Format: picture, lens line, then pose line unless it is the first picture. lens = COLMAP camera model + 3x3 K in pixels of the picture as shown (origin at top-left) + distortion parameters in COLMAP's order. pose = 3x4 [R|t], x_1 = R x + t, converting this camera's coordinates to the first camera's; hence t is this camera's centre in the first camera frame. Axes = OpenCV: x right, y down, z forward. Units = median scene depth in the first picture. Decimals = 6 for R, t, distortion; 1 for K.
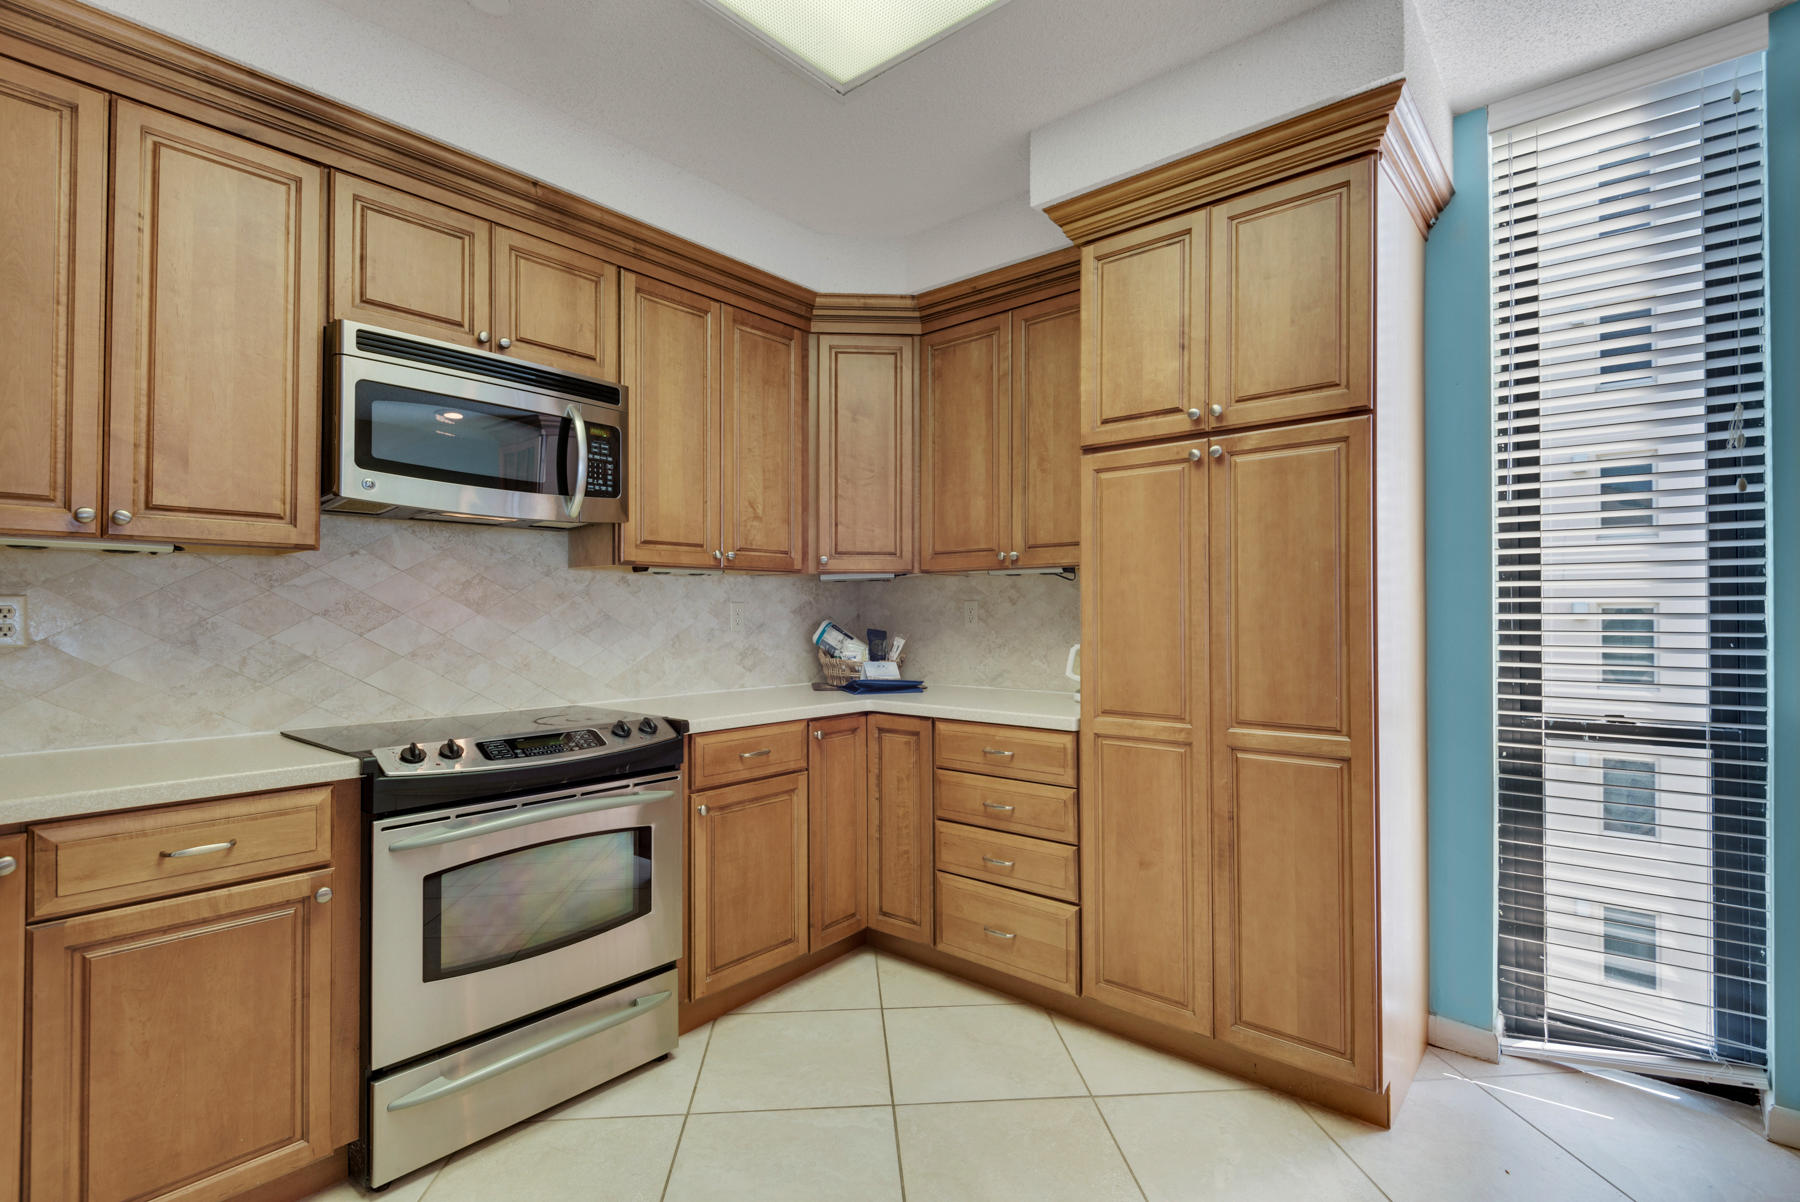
lens RADIAL K [[857.8, 0, 918.3], [0, 857.8, 602.6], [0, 0, 1]] dist [0.016609, -0.011613]
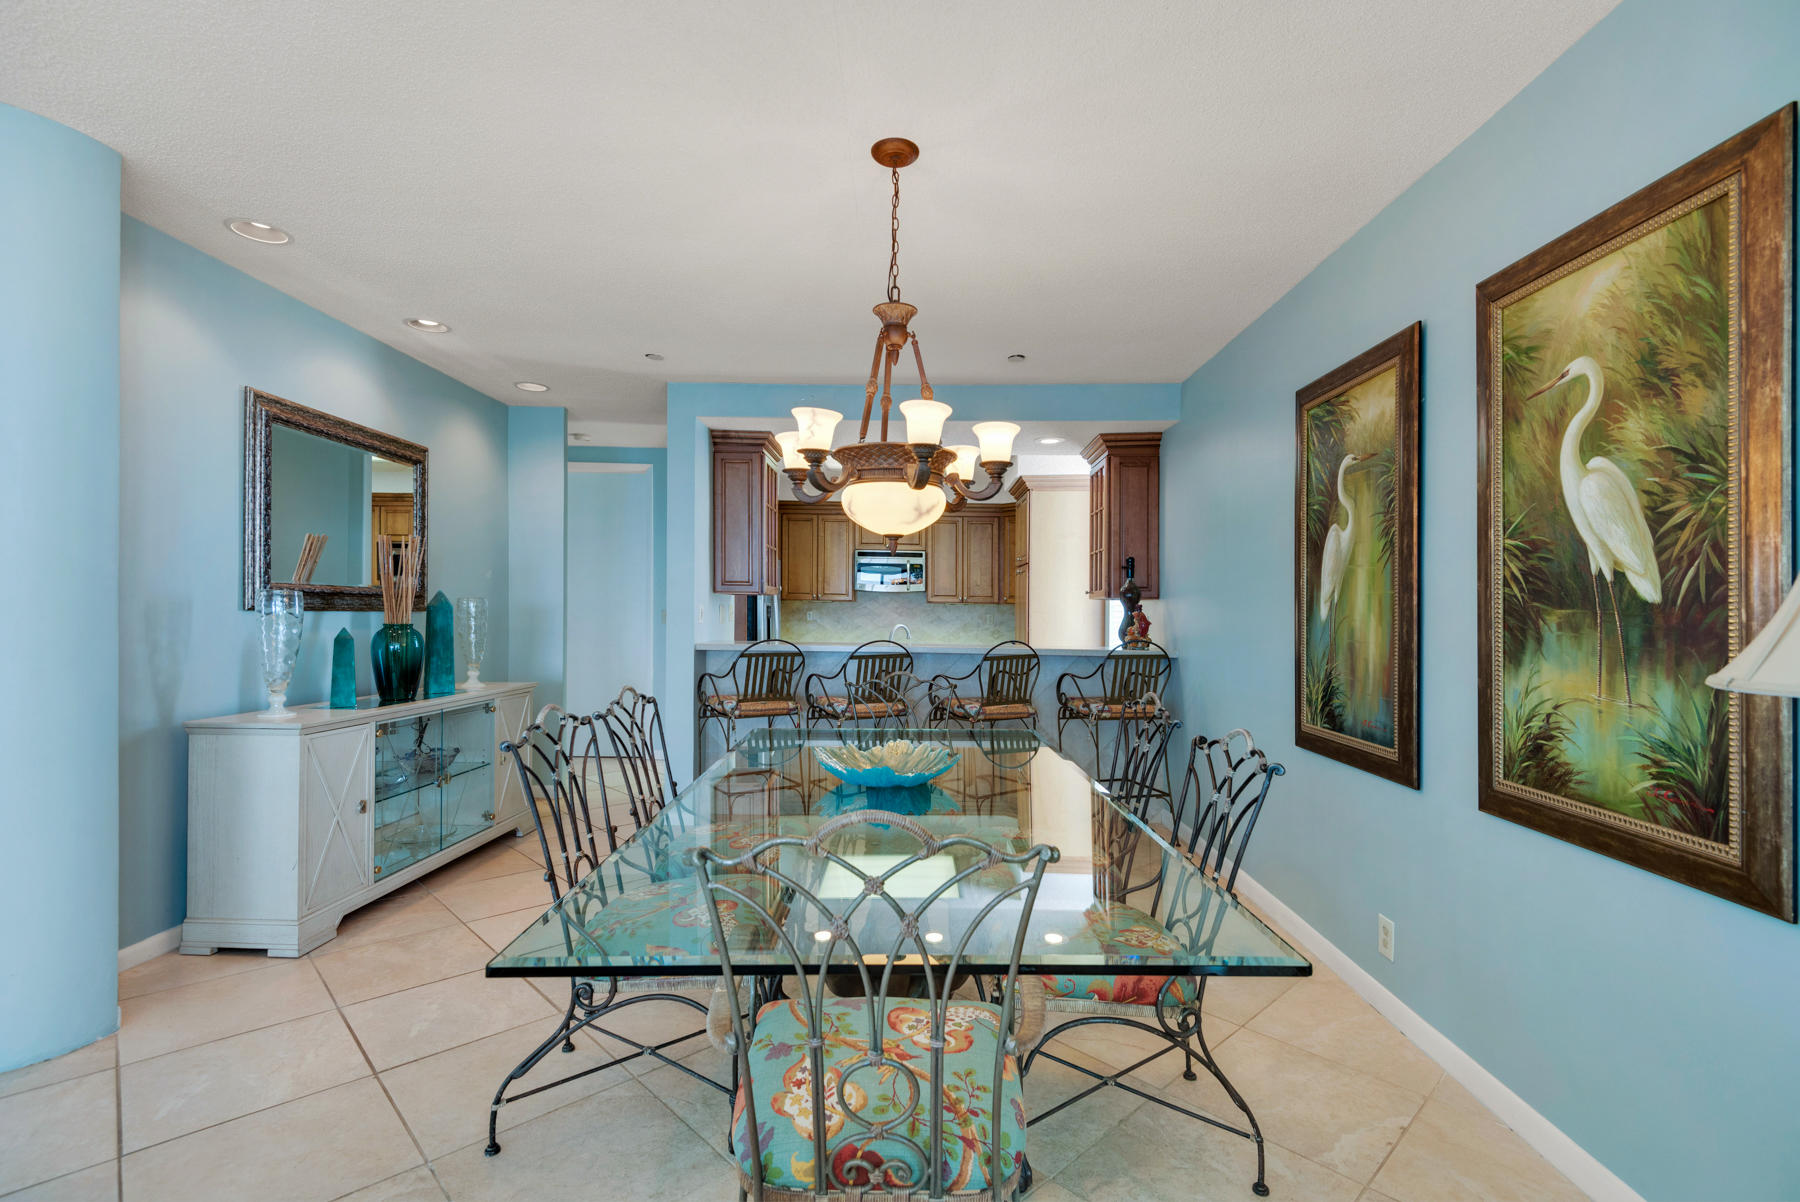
lens RADIAL K [[817.2, 0, 907.1], [0, 817.2, 604.5], [0, 0, 1]] dist [0.026640, -0.012247]
pose [[0.628410, 0.006388, -0.777856, 2.258824], [-0.008041, 0.999966, 0.001716, -0.043819], [0.777841, 0.005176, 0.628440, -1.171075]]
